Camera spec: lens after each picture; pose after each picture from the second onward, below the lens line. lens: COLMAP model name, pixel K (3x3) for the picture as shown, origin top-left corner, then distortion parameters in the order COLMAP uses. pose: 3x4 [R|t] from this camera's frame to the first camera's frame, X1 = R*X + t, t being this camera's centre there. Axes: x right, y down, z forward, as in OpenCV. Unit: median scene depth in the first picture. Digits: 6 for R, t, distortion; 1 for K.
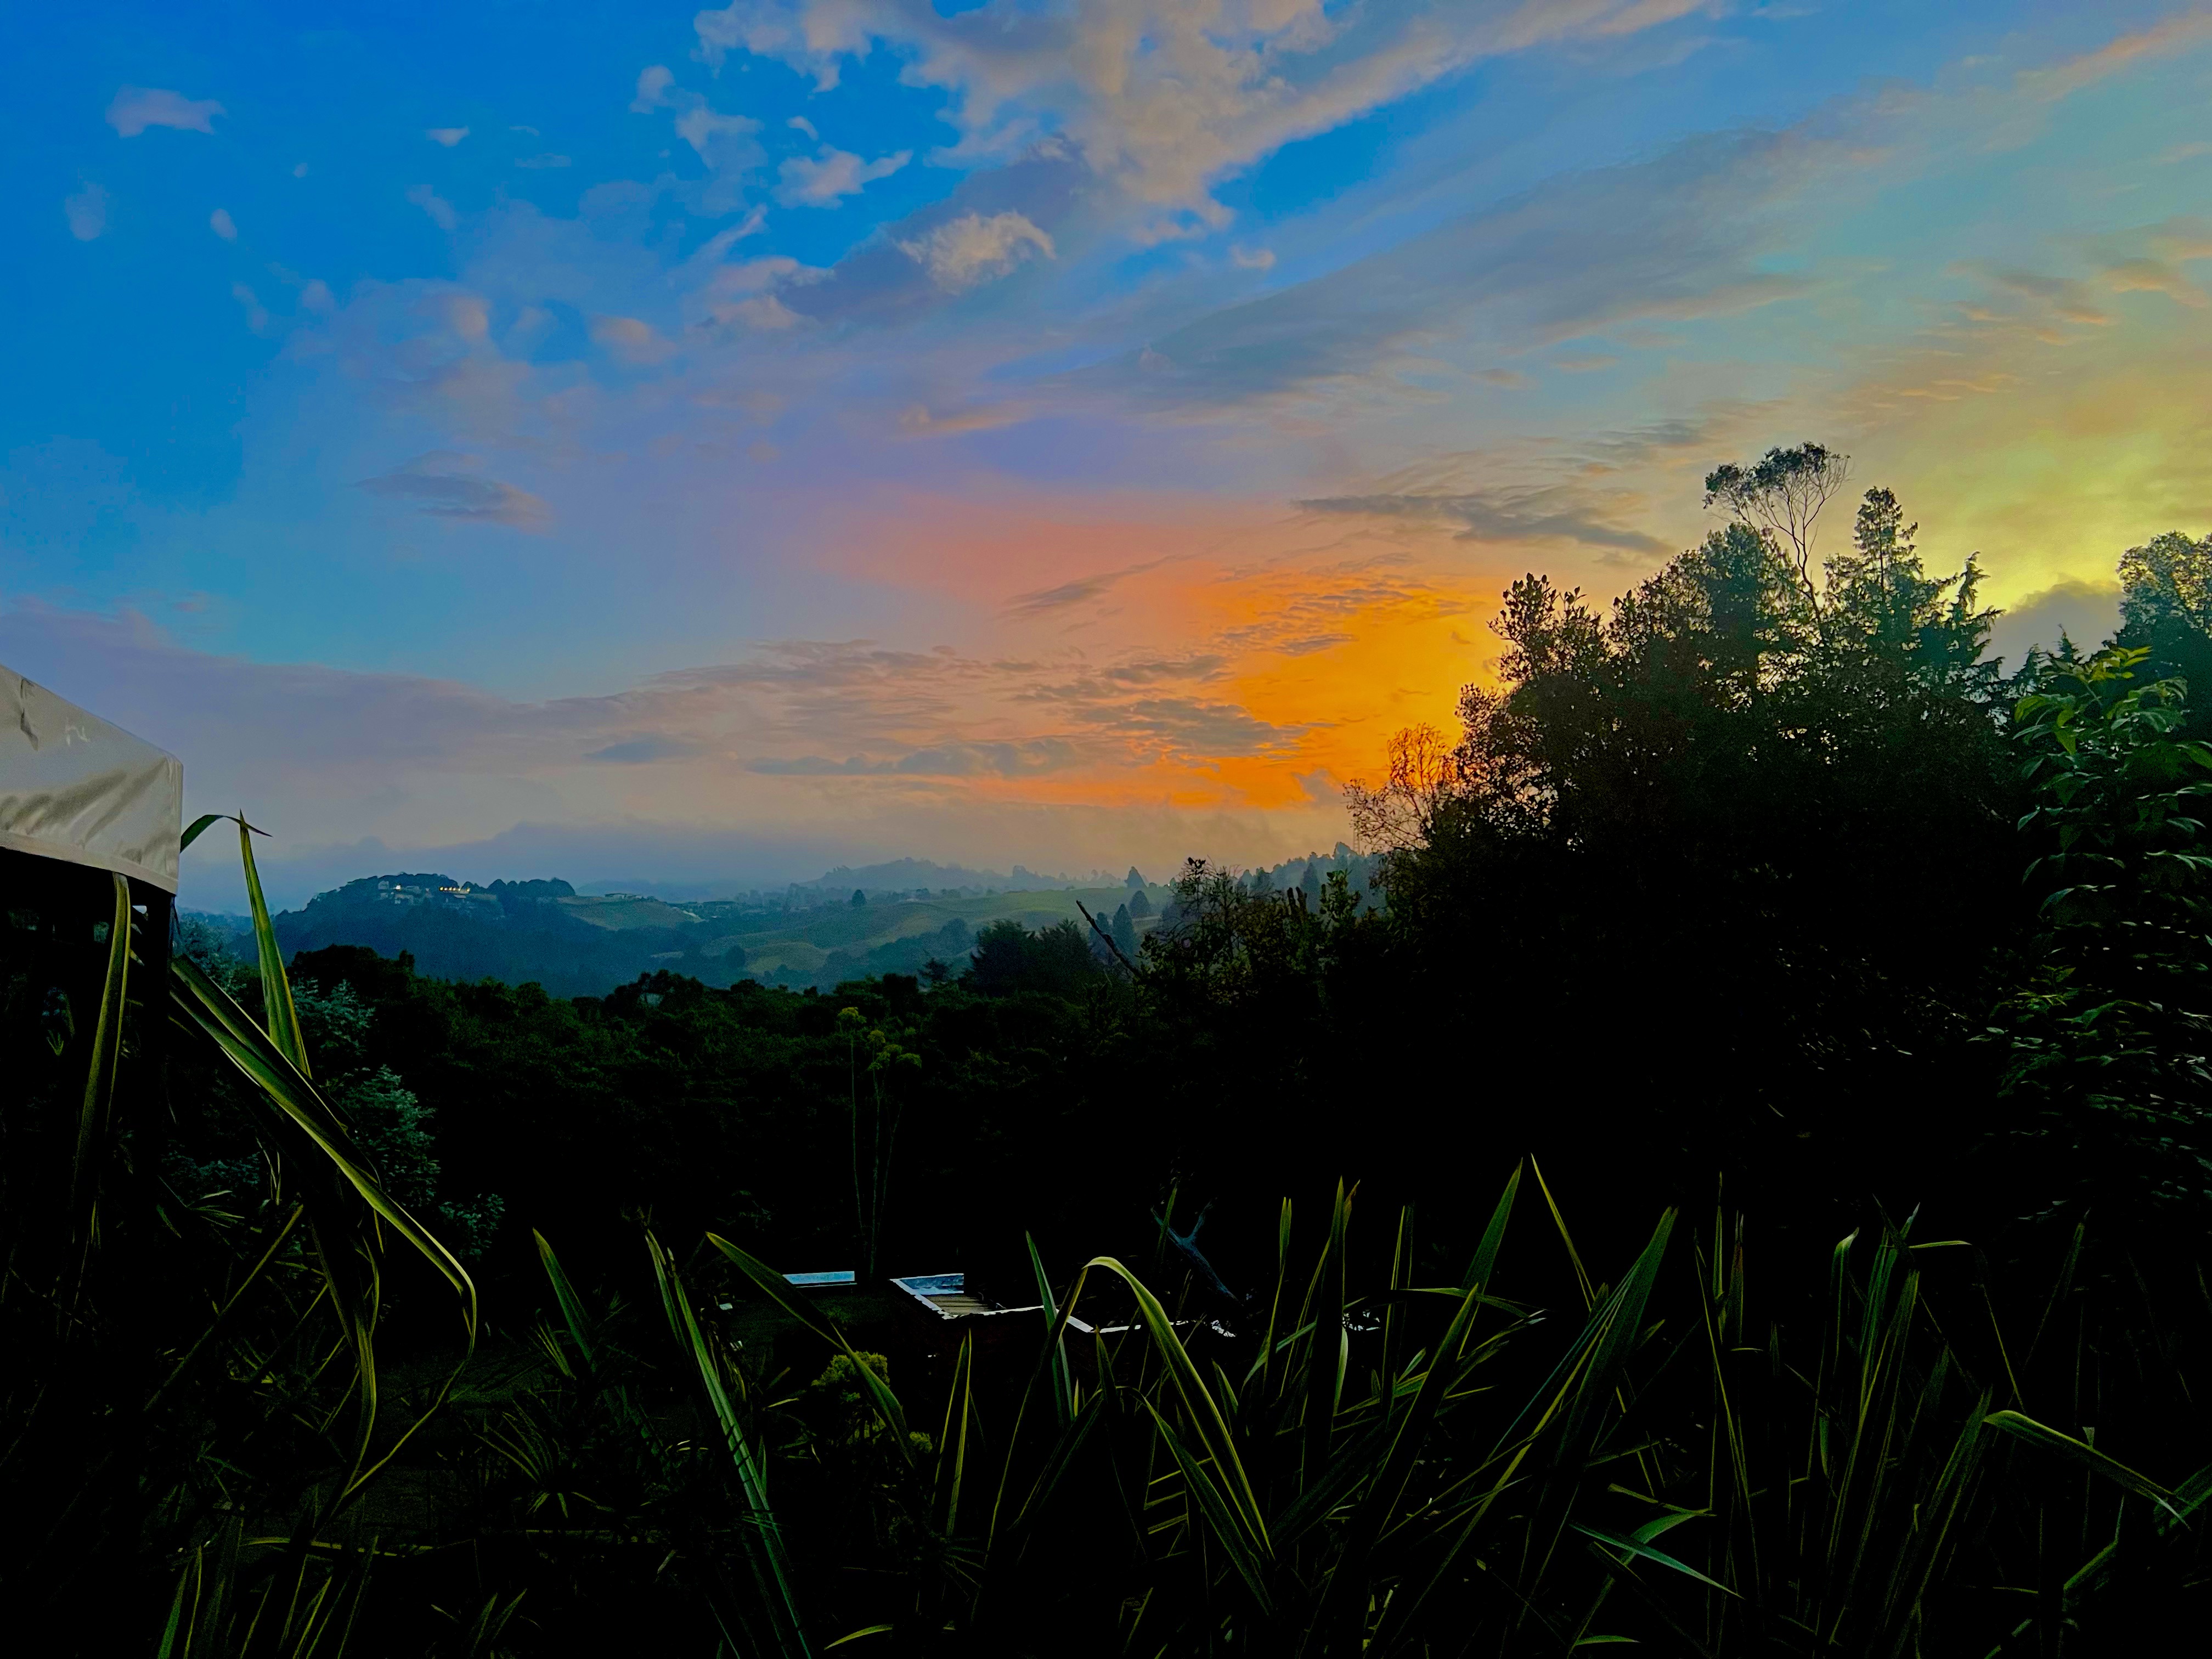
lens RADIAL K [[1671.3, 0, 1106.8], [0, 1671.3, 834.2], [0, 0, 1]] dist [0.000781, -0.001579]
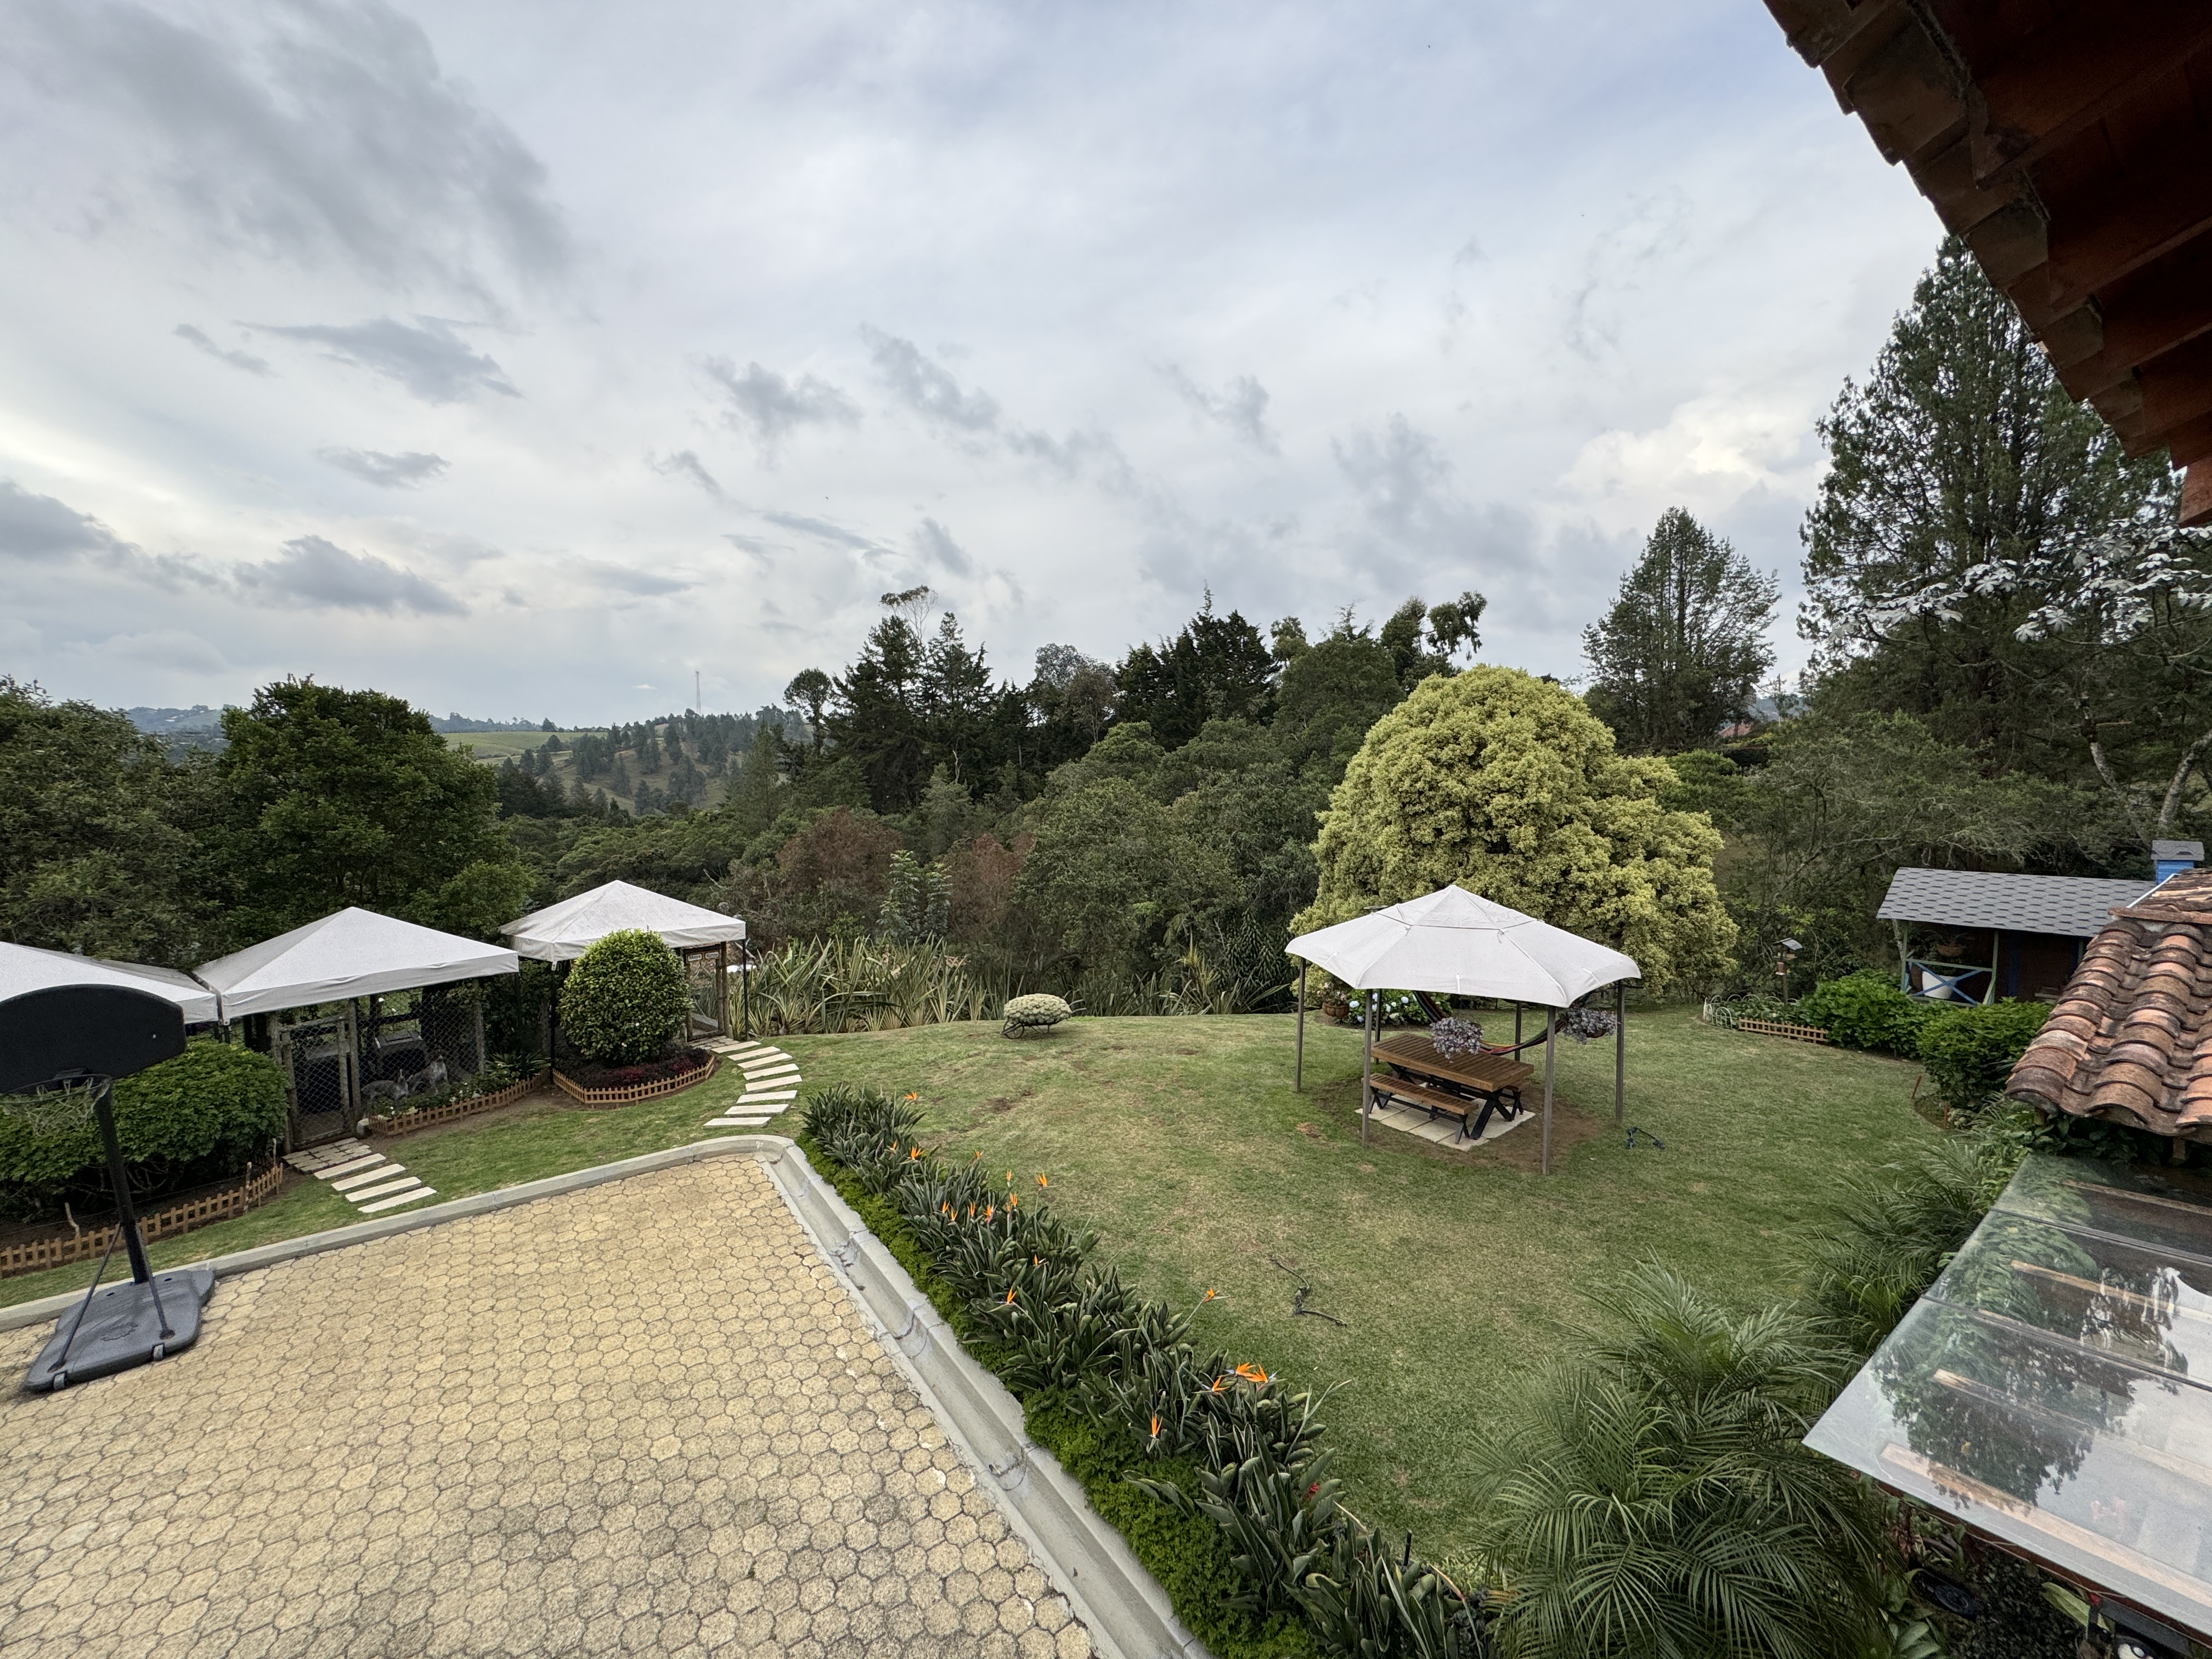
lens RADIAL K [[876.5, 0, 1110.2], [0, 876.5, 832.4], [0, 0, 1]] dist [-0.002478, 0.001272]
pose [[0.832270, -0.036375, 0.553176, -0.059869], [-0.042270, 0.990776, 0.128747, -0.061390], [-0.552757, -0.130535, 0.823056, -0.217388]]
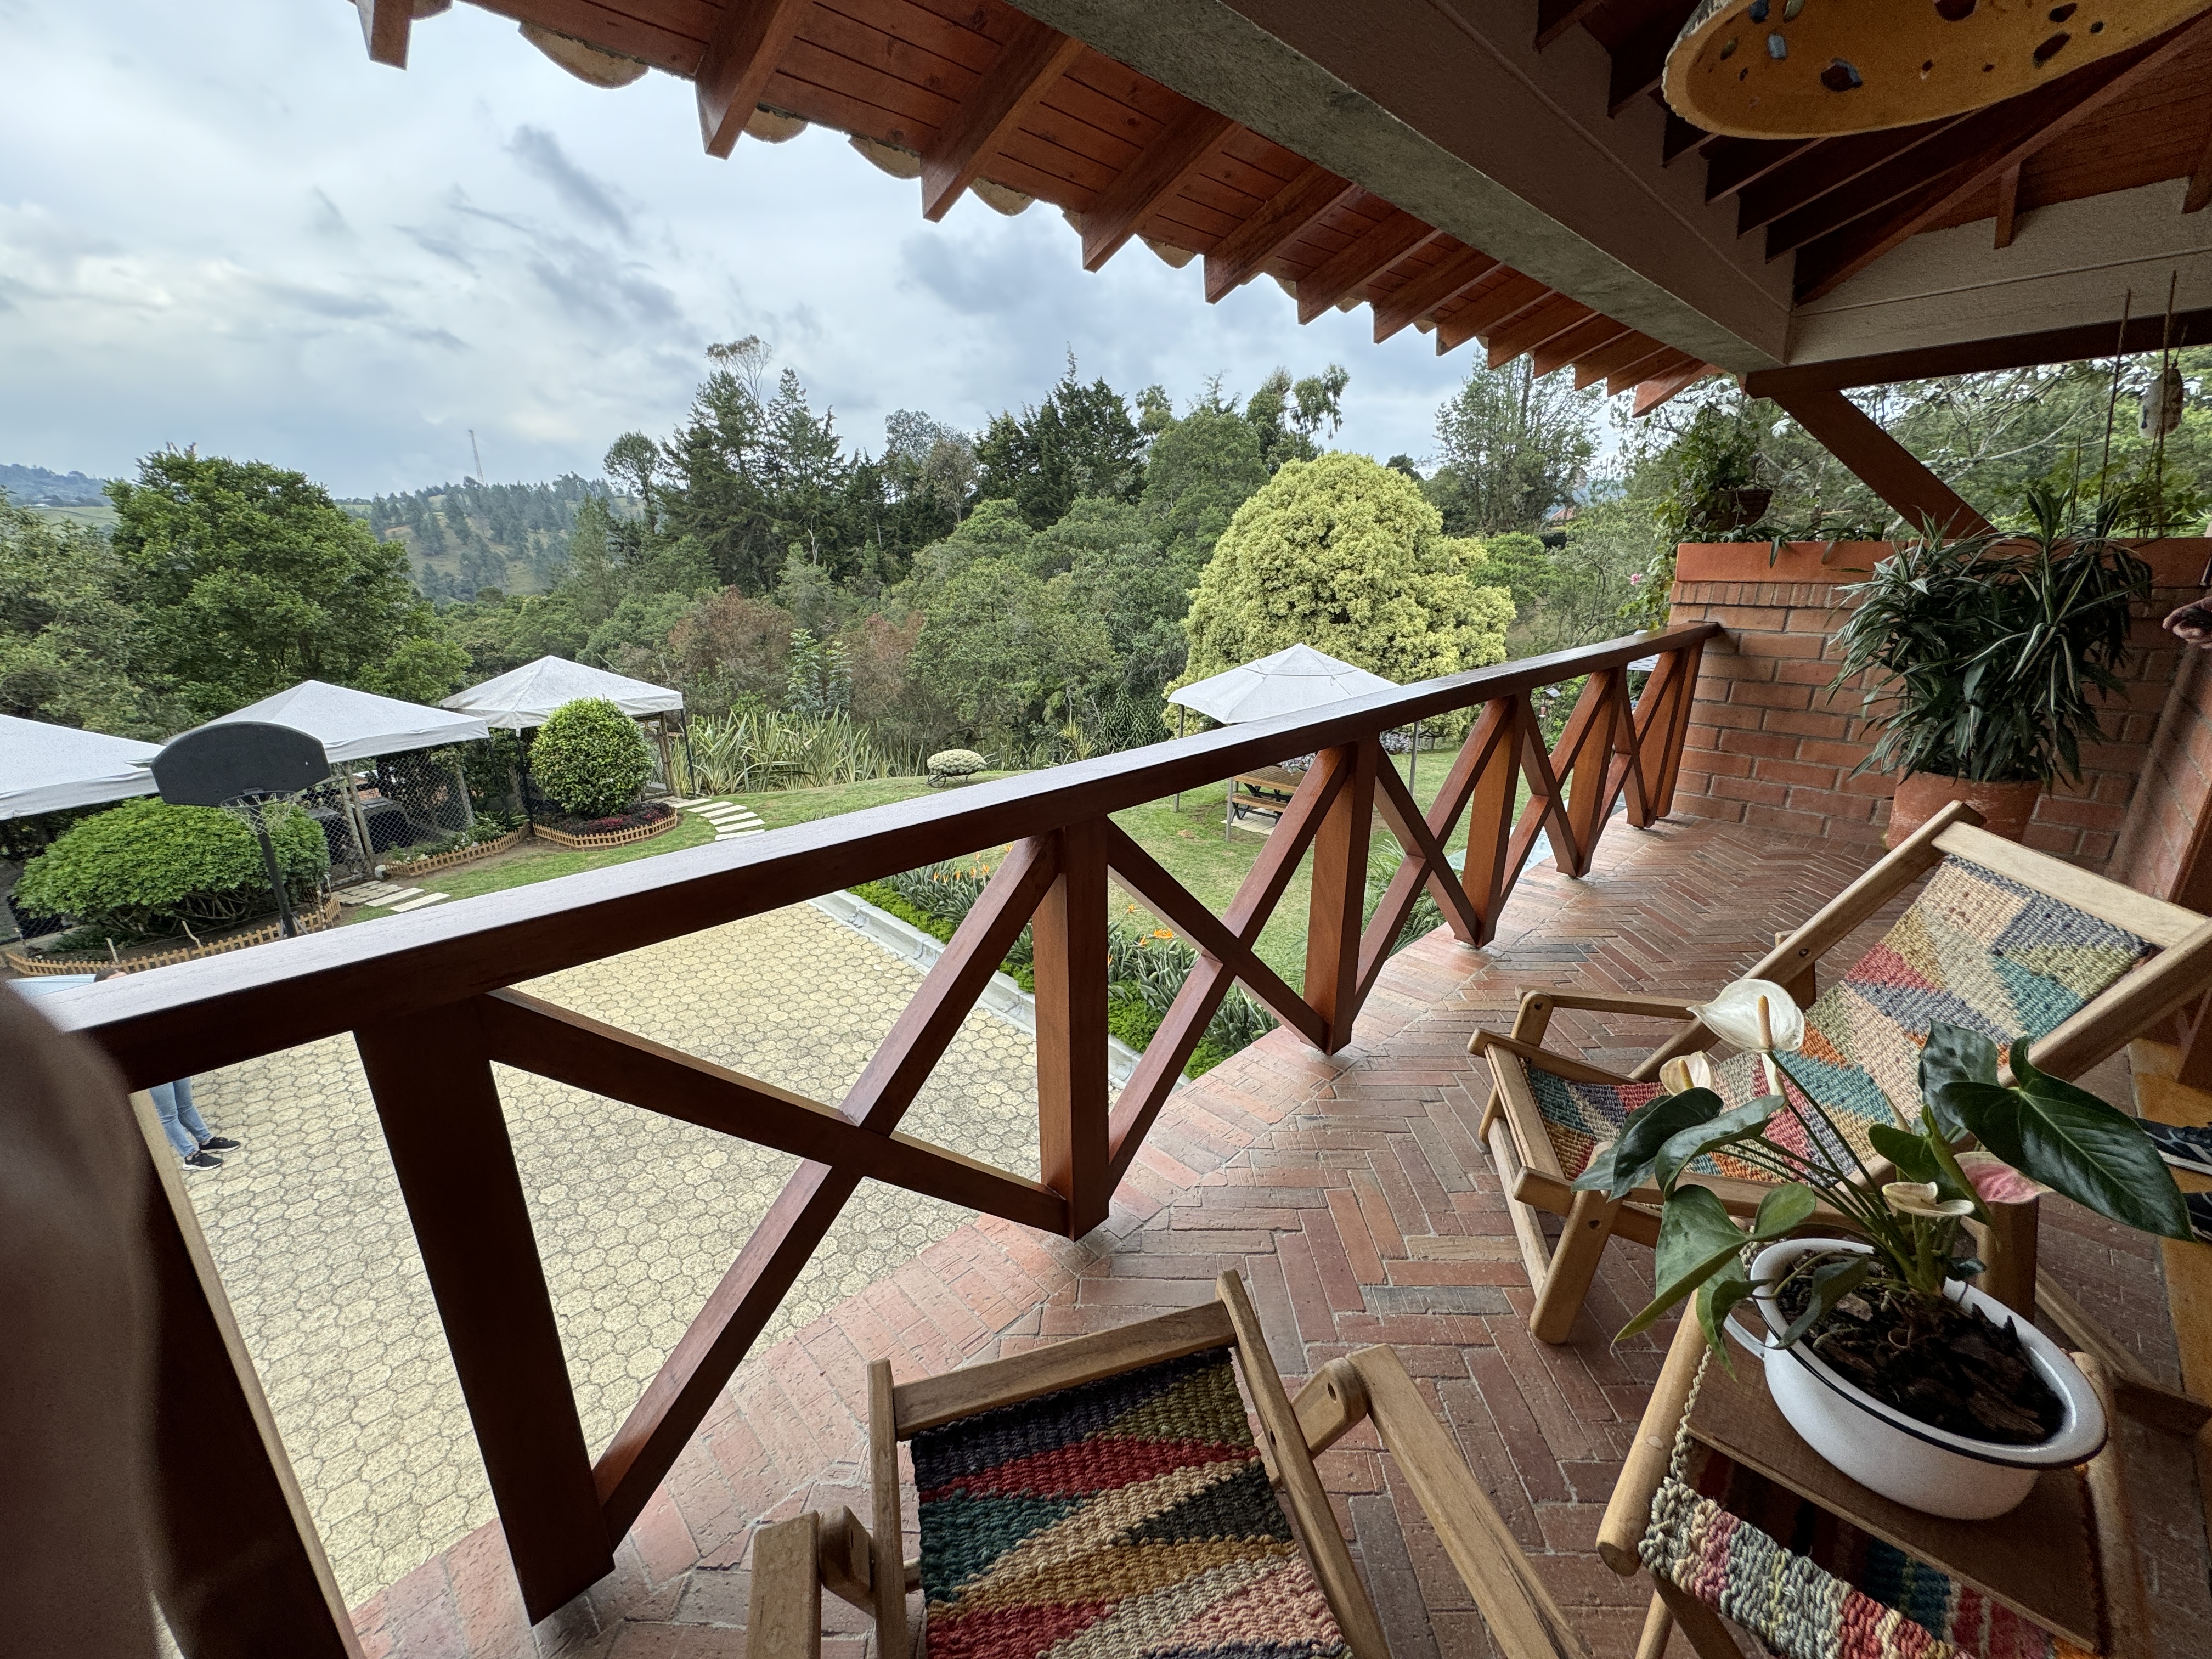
lens RADIAL K [[876.5, 0, 1106.2], [0, 876.5, 826.4], [0, 0, 1]] dist [-0.002478, 0.001272]
pose [[0.738655, -0.197381, 0.644538, -0.091869], [-0.052235, 0.936534, 0.346662, -0.062108], [-0.672057, -0.289731, 0.681466, -0.242069]]
